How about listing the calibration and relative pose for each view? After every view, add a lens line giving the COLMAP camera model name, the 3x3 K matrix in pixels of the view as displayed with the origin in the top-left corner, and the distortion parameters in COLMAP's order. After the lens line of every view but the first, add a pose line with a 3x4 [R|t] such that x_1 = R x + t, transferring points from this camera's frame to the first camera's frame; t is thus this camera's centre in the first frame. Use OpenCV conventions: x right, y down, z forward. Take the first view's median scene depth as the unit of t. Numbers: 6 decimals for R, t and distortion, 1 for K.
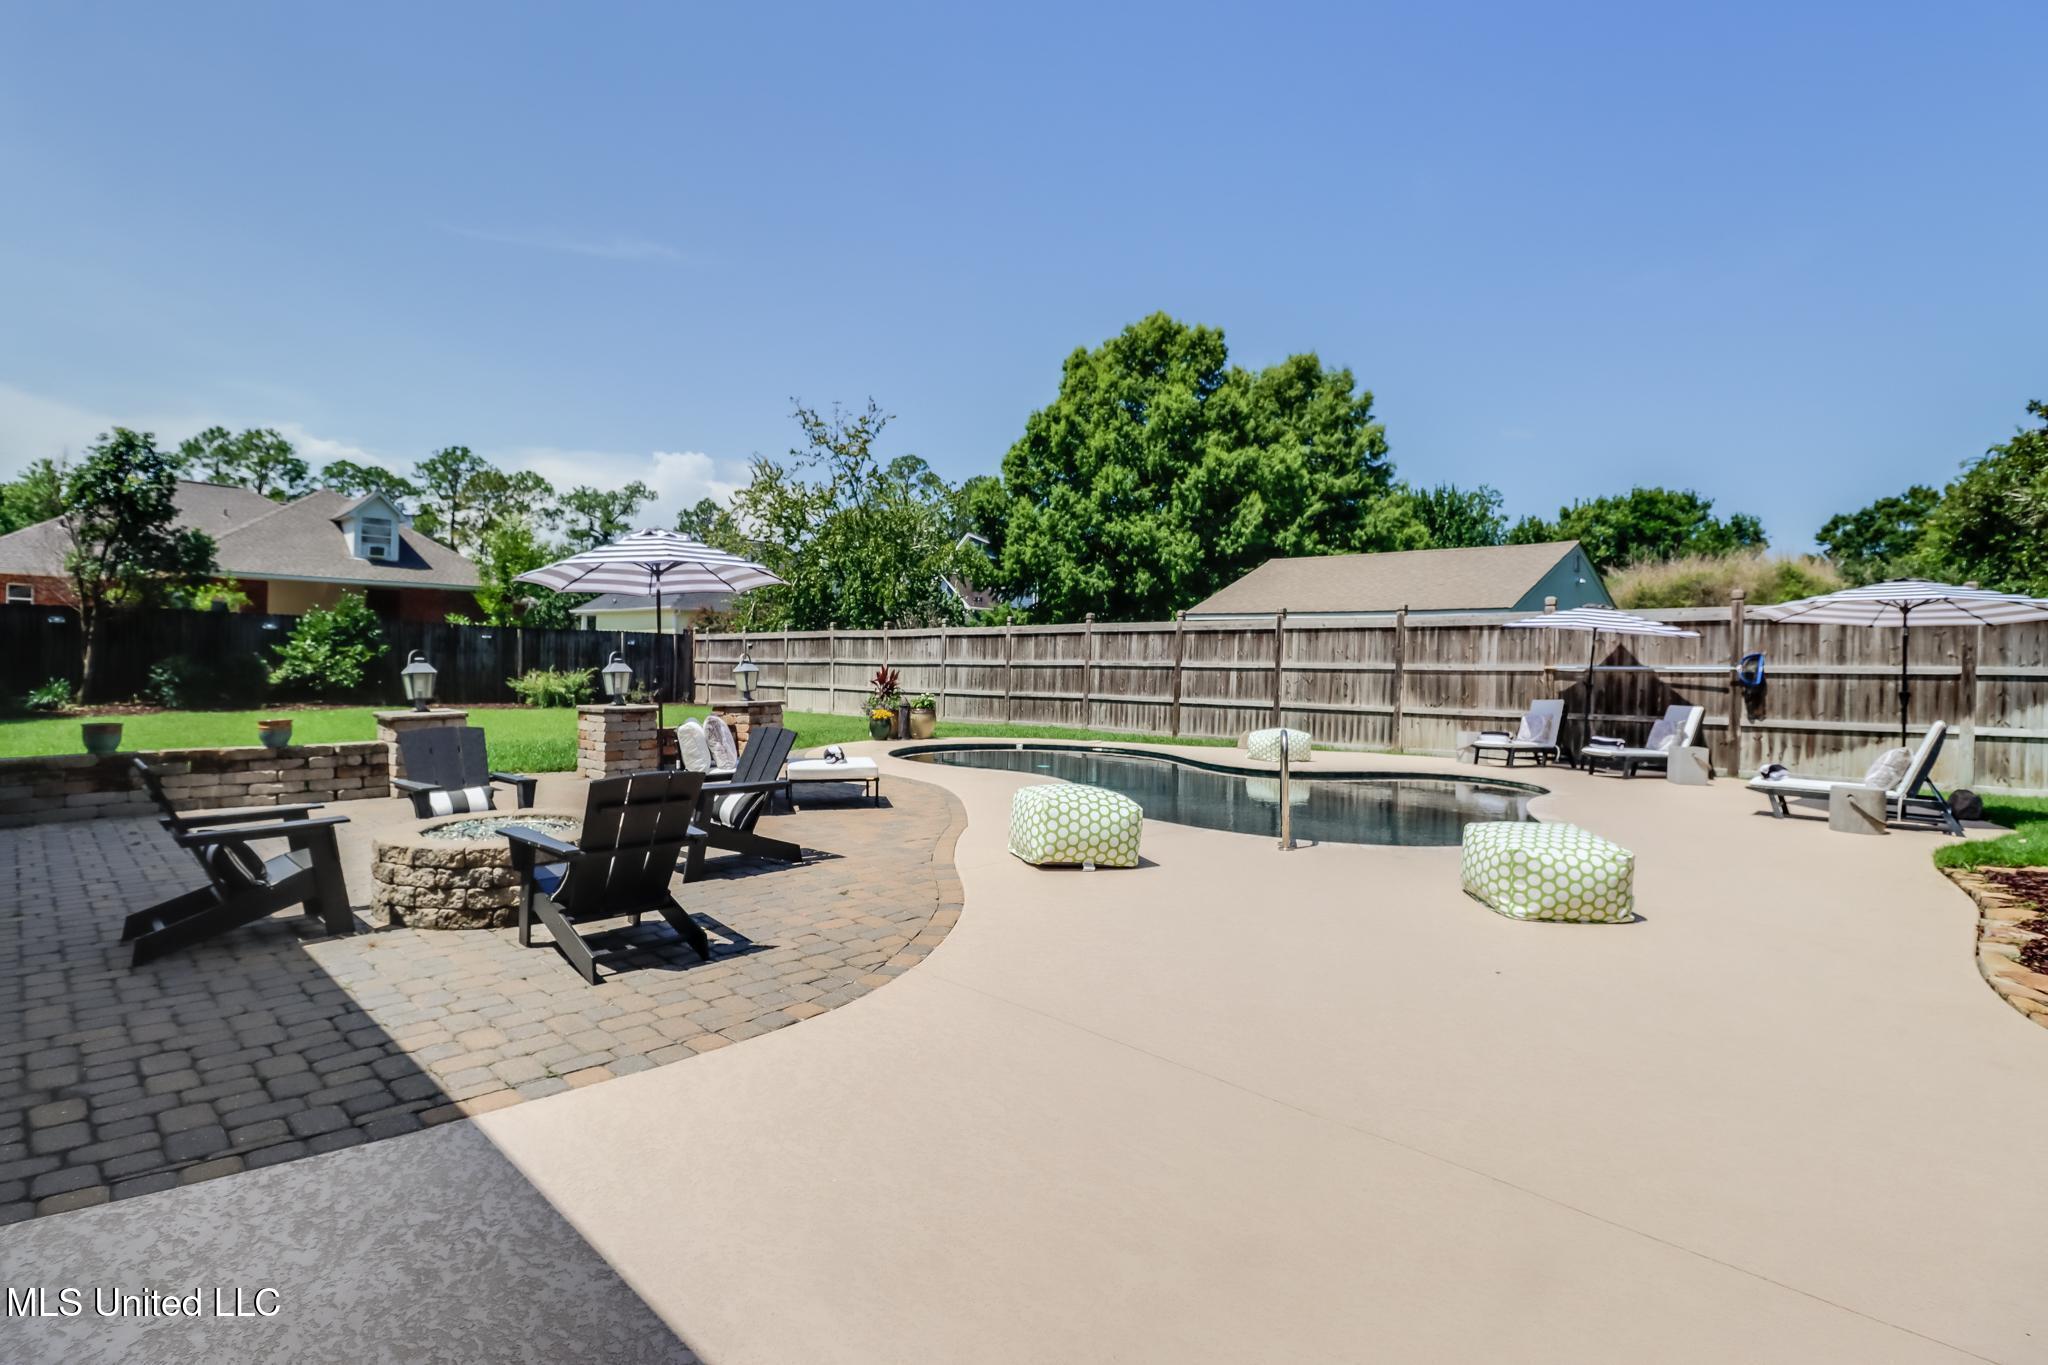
lens RADIAL K [[1011.4, 0, 1011.3], [0, 1011.4, 662.2], [0, 0, 1]] dist [-0.010544, -0.000396]
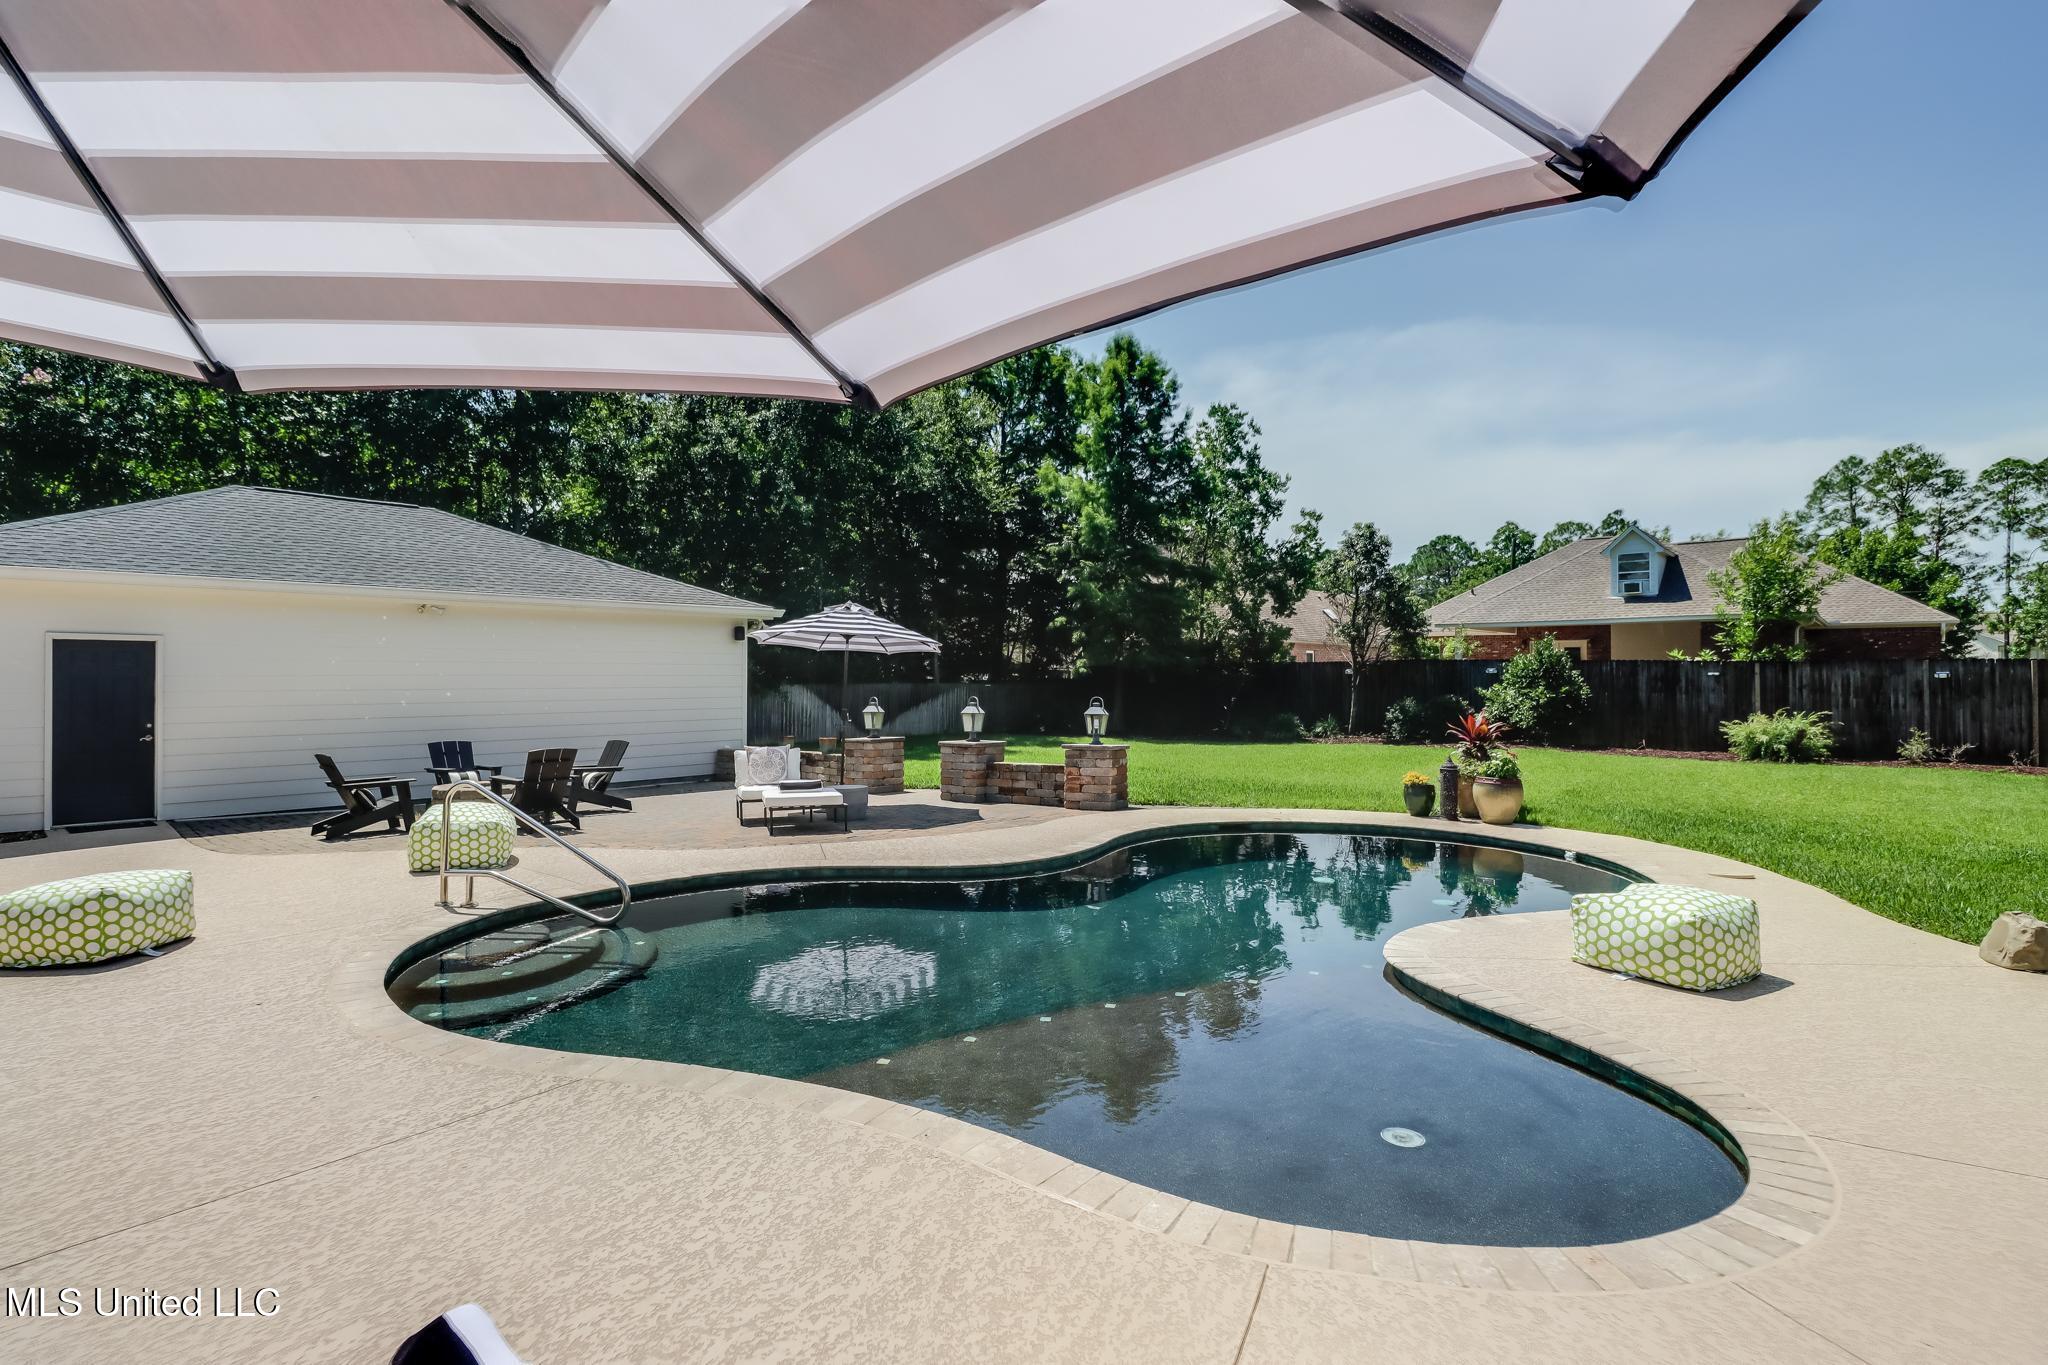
lens RADIAL K [[1011.4, 0, 1016.8], [0, 1011.4, 695.6], [0, 0, 1]] dist [-0.010544, -0.000396]
pose [[0.052389, -0.006125, -0.998608, 0.386367], [0.001453, 0.999981, -0.006057, -0.002697], [0.998626, -0.001133, 0.052396, 0.458250]]
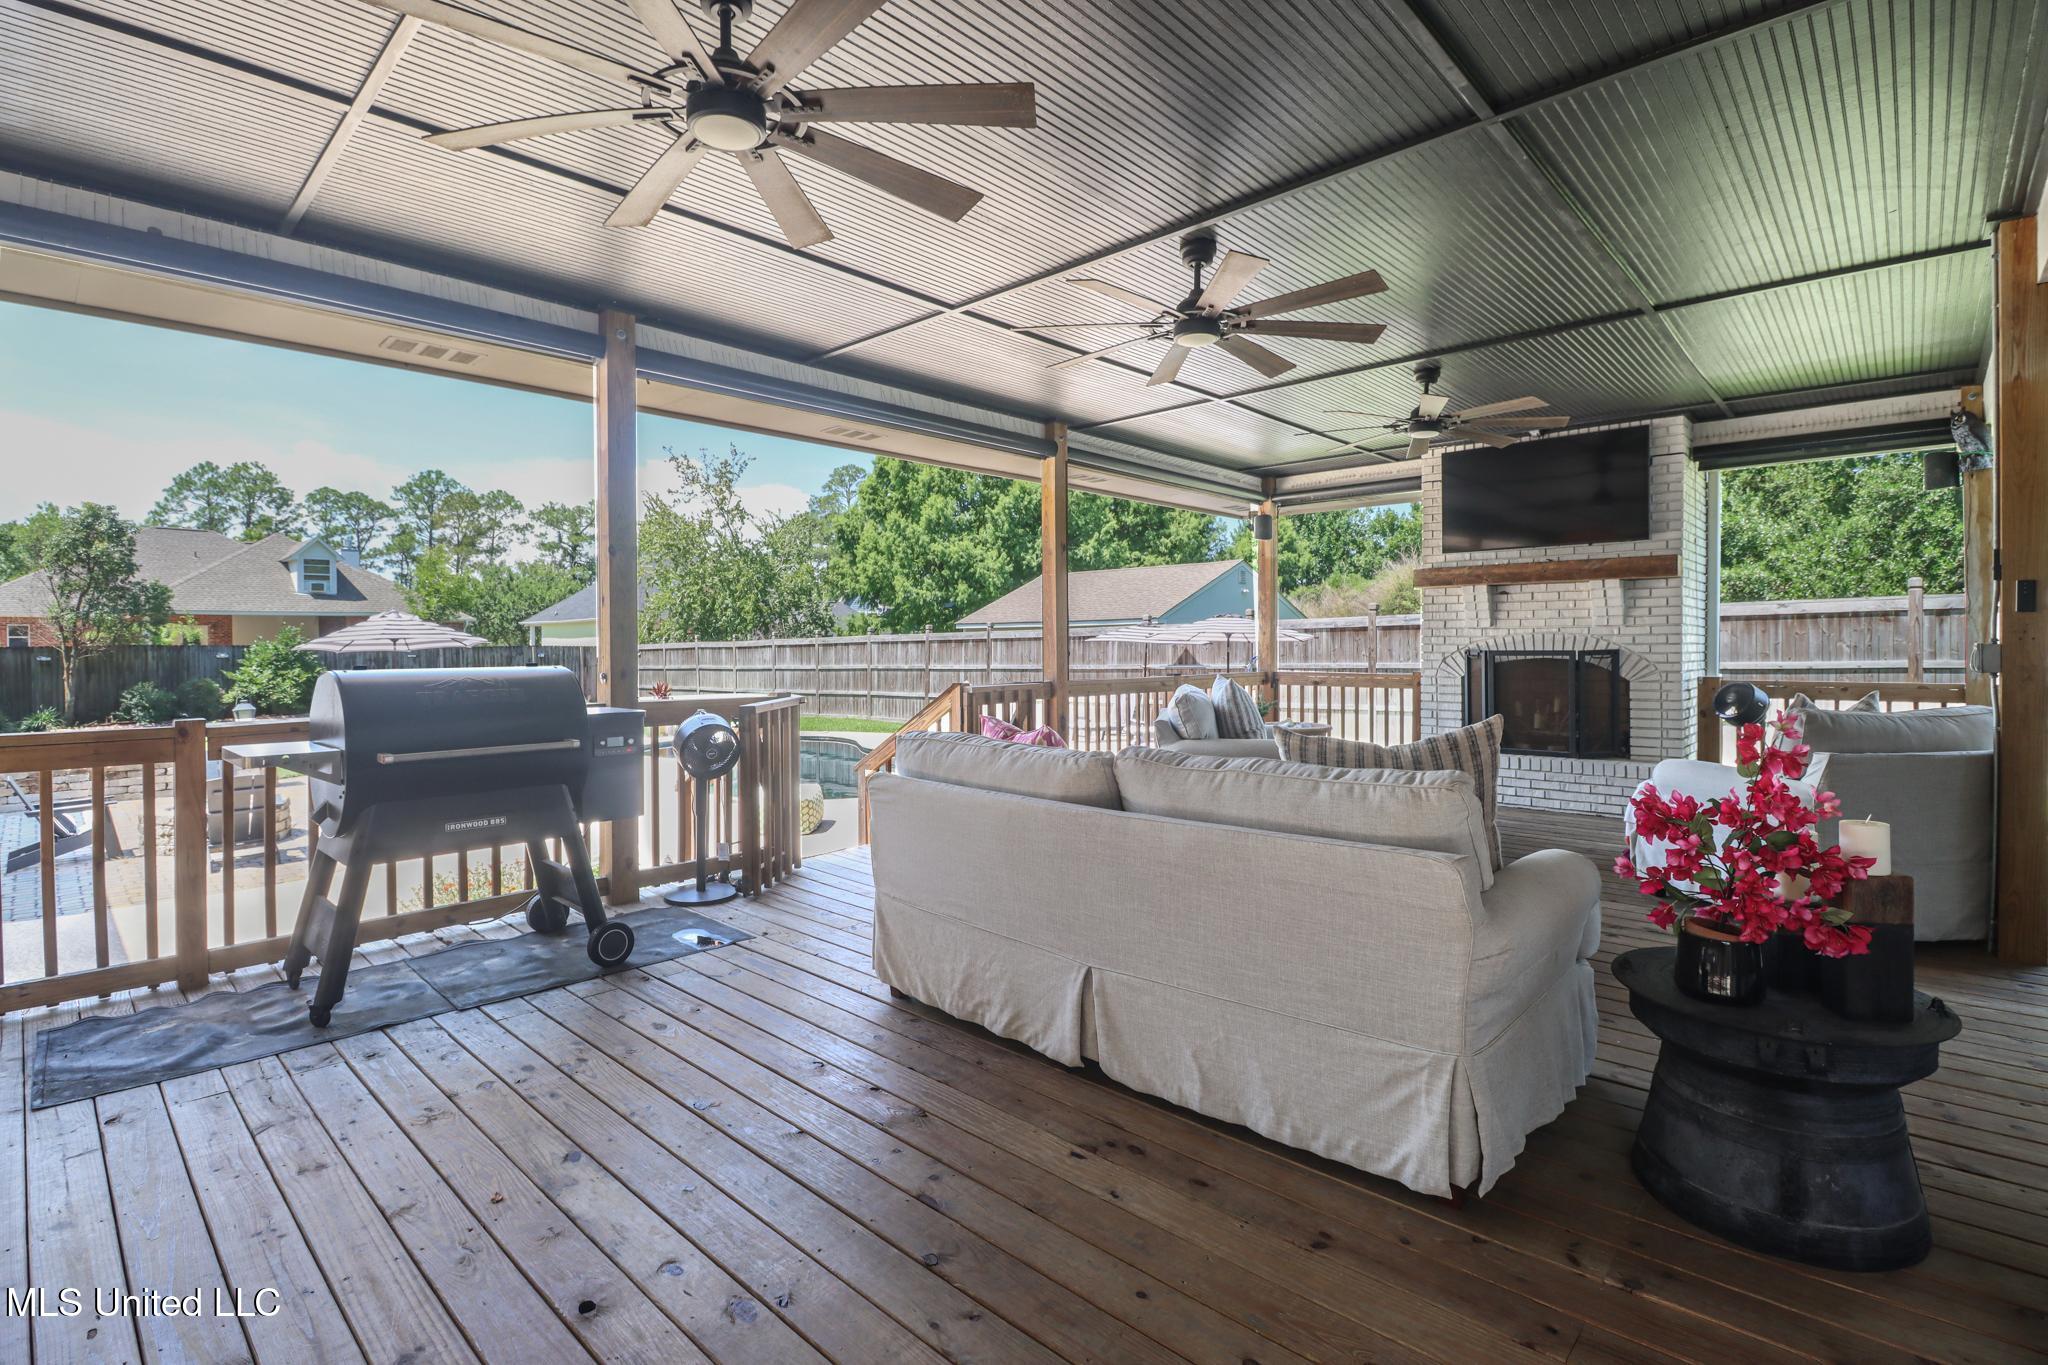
lens RADIAL K [[966.5, 0, 1027.5], [0, 966.5, 649.0], [0, 0, 1]] dist [-0.017904, -0.000784]
pose [[0.999203, -0.032855, 0.022651, 0.232003], [0.032722, 0.999445, 0.006213, -0.021122], [-0.022842, -0.005467, 0.999724, -0.194326]]
